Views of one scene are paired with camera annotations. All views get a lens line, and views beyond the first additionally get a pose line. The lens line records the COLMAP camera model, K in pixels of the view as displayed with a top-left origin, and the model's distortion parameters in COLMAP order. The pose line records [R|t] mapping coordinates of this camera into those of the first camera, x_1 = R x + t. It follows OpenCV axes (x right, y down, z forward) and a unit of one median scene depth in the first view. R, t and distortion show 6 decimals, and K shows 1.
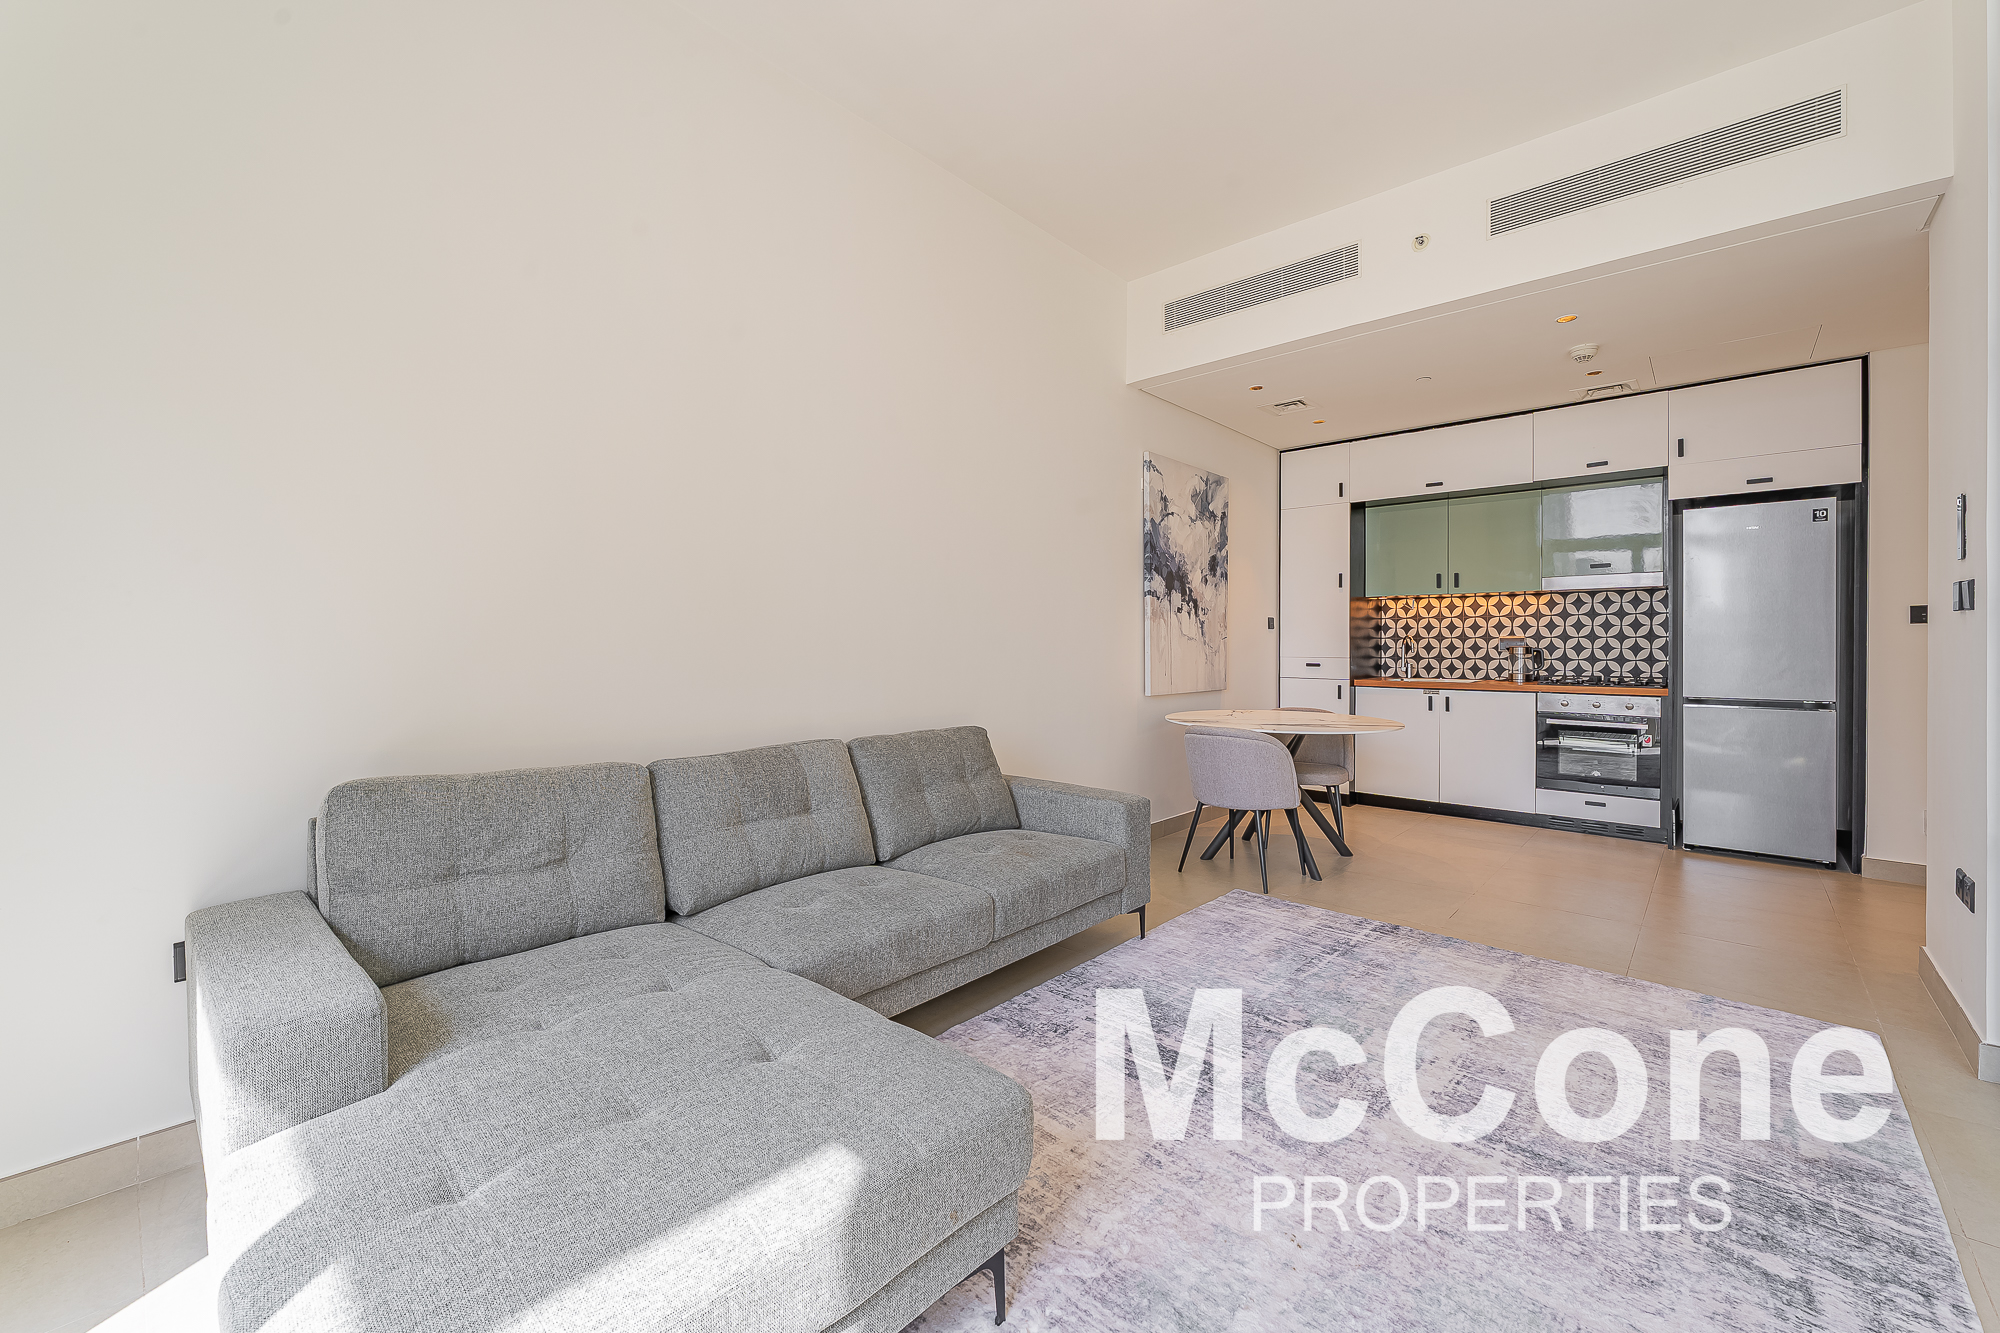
lens RADIAL K [[832.1, 0, 984.2], [0, 832.1, 643.3], [0, 0, 1]] dist [-0.000826, -0.000091]
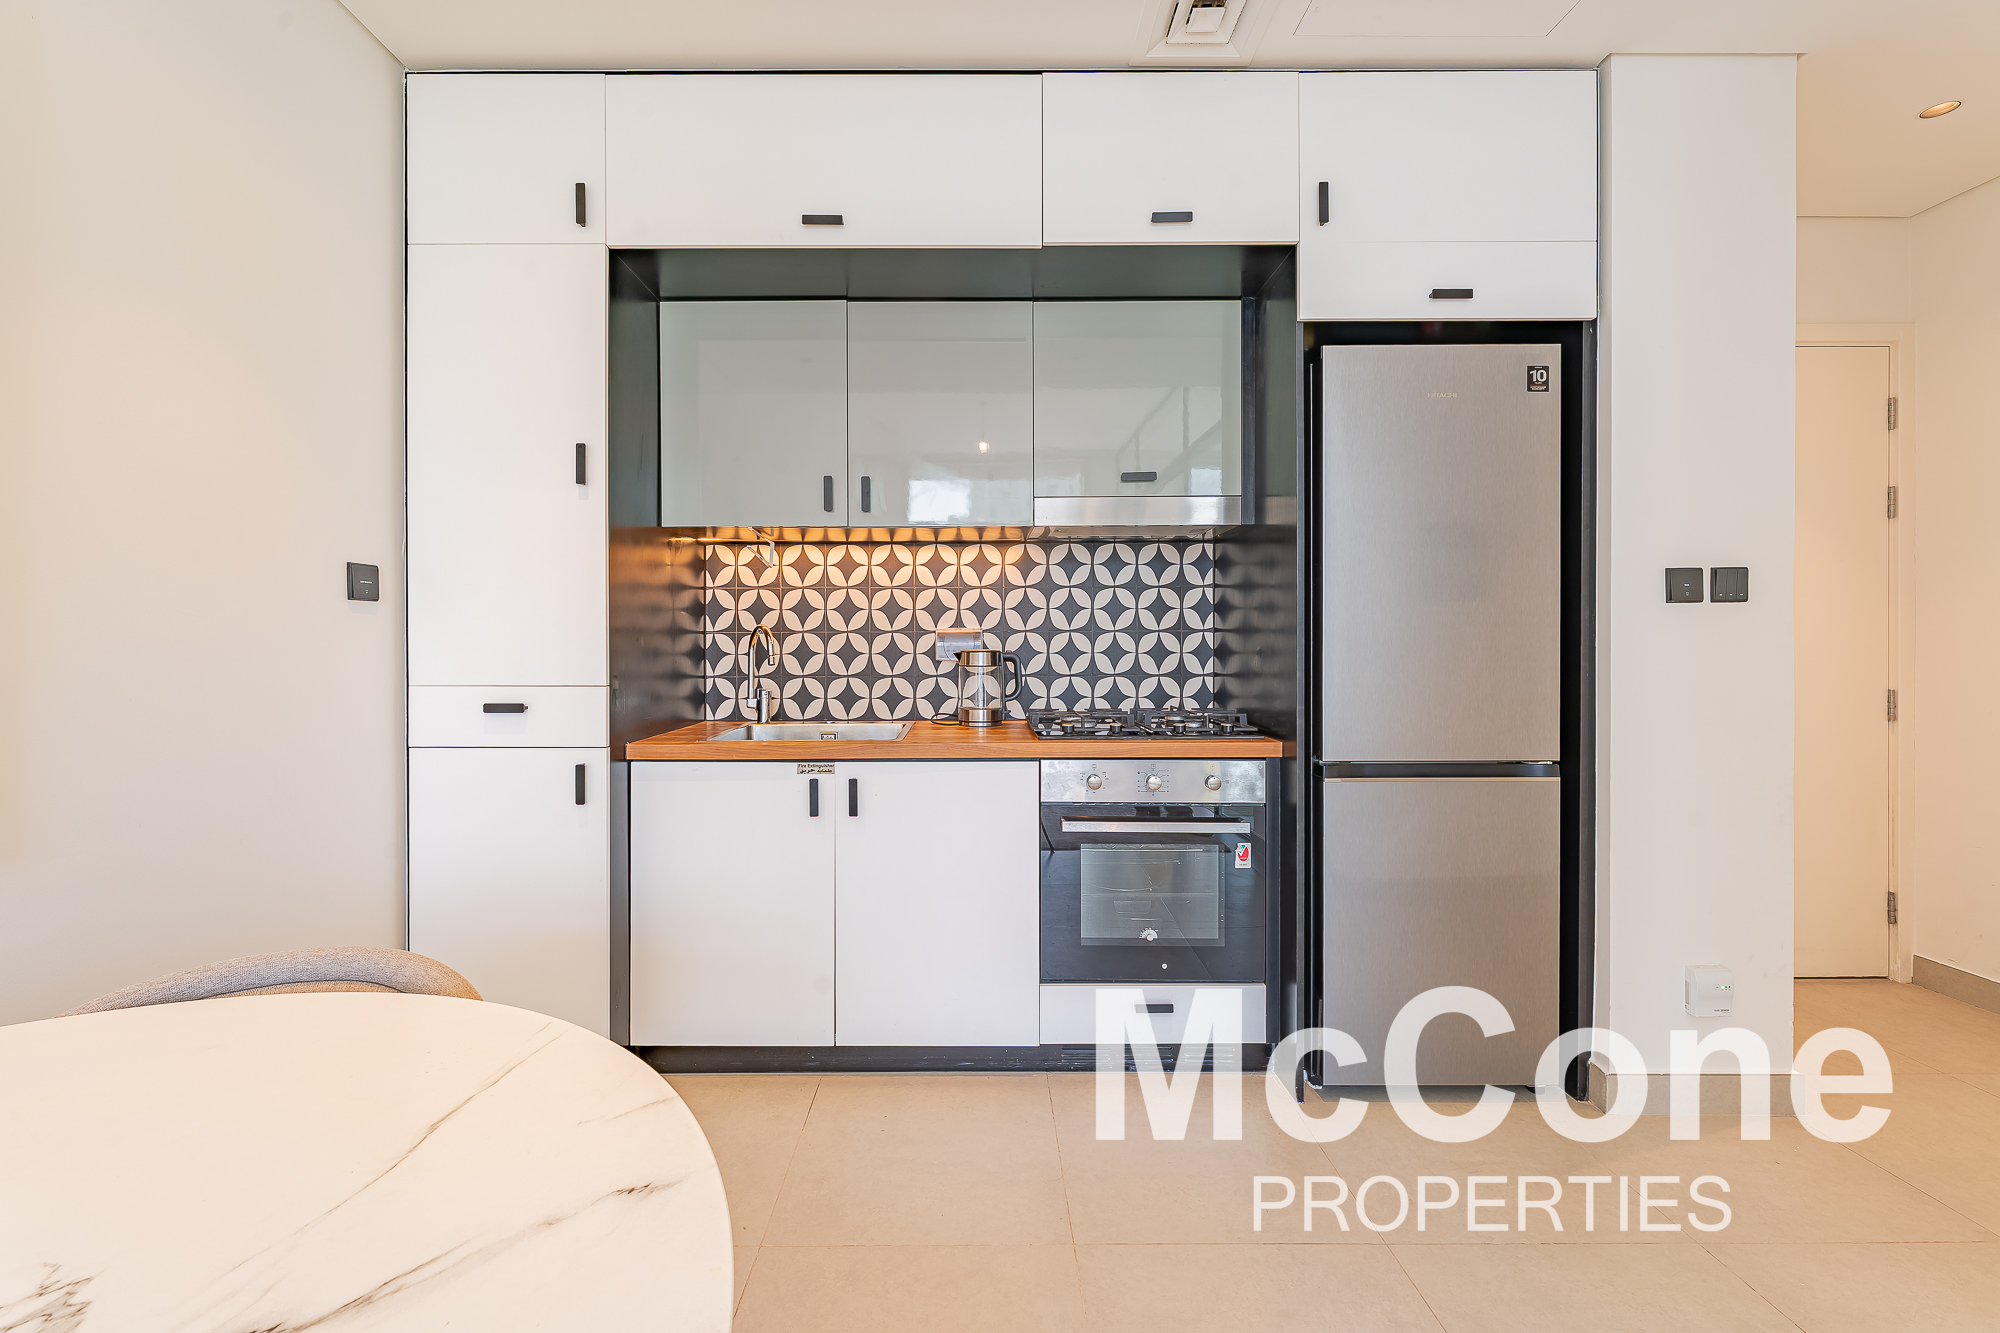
lens RADIAL K [[832.1, 0, 984.2], [0, 832.1, 643.3], [0, 0, 1]] dist [-0.000826, -0.000091]
pose [[0.745196, -0.002050, 0.666843, 0.315606], [0.003066, 0.999995, -0.000353, 0.000186], [-0.666839, 0.002308, 0.745199, 0.616384]]
